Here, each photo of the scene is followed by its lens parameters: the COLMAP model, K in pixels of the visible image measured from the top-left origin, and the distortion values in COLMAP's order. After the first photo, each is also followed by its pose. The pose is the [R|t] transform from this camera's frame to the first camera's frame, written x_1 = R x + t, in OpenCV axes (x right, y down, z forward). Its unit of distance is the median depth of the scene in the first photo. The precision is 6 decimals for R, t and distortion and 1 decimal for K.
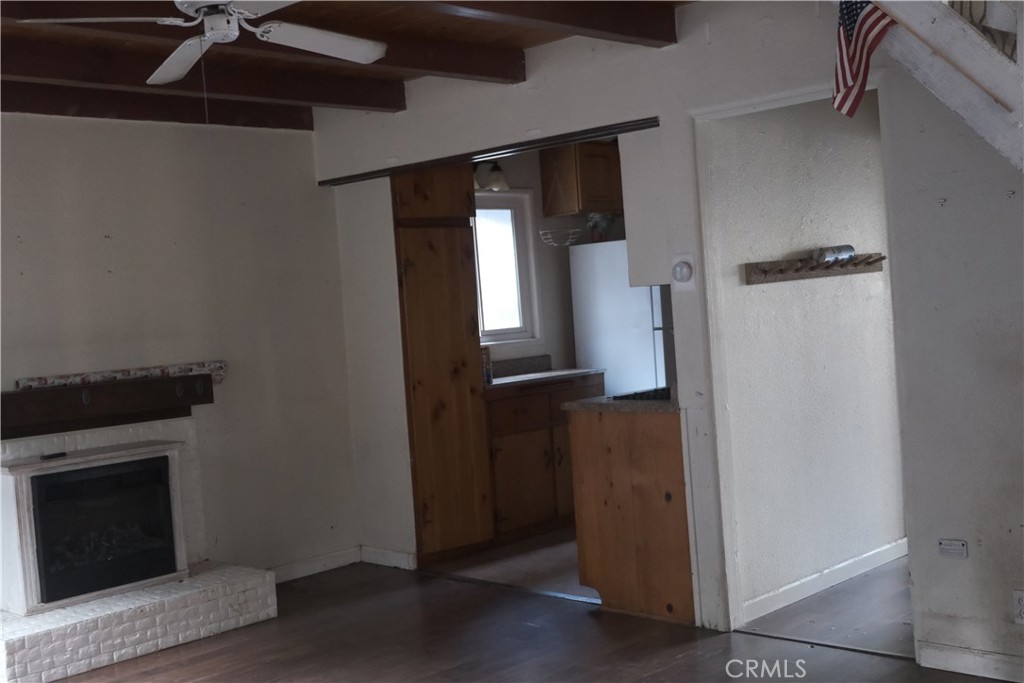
lens RADIAL K [[1199.8, 0, 512.0], [0, 1199.8, 341.5], [0, 0, 1]] dist [-0.017693, 0.019452]
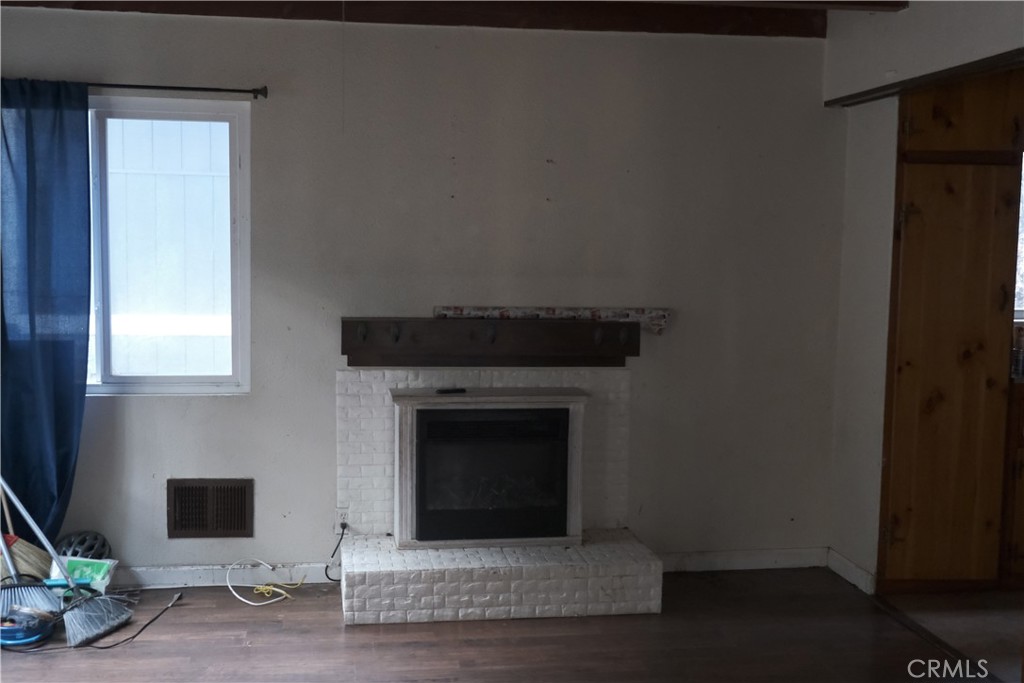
lens RADIAL K [[1199.8, 0, 512.0], [0, 1199.8, 341.5], [0, 0, 1]] dist [-0.017693, 0.019452]
pose [[0.787498, 0.129950, -0.602461, 0.220132], [-0.085957, 0.991123, 0.101425, -0.043356], [0.610293, -0.028087, 0.791678, 0.265402]]
